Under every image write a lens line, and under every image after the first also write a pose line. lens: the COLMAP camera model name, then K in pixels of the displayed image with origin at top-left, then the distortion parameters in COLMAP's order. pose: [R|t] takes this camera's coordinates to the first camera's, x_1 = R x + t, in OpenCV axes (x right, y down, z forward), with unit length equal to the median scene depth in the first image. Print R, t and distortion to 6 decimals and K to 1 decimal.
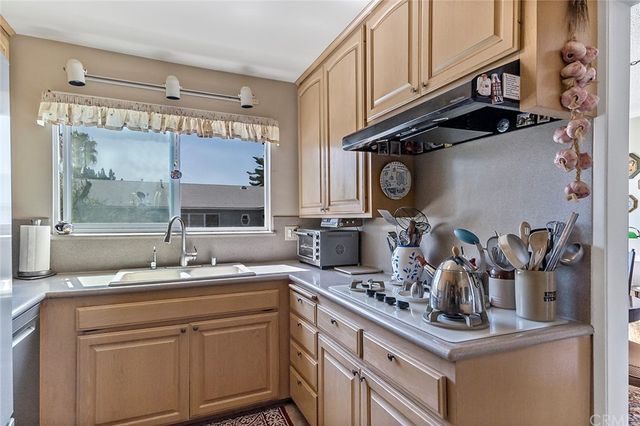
lens RADIAL K [[341.9, 0, 324.4], [0, 341.9, 224.7], [0, 0, 1]] dist [0.023993, 0.000039]
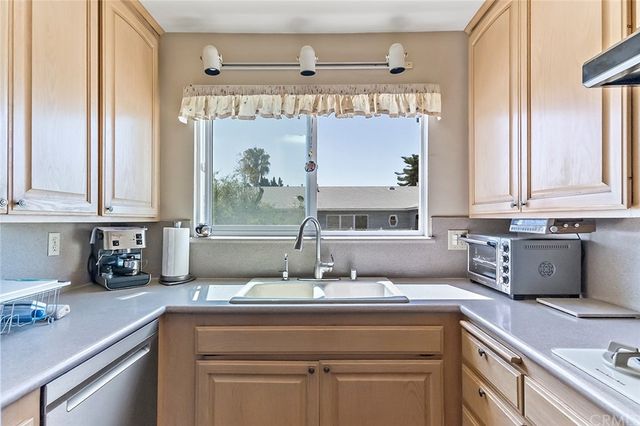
lens RADIAL K [[341.9, 0, 324.4], [0, 341.9, 224.7], [0, 0, 1]] dist [0.023993, 0.000039]
pose [[0.910928, 0.003699, -0.412549, -0.065069], [-0.004635, 0.999988, -0.001270, -0.005784], [0.412540, 0.003069, 0.910934, 0.275640]]
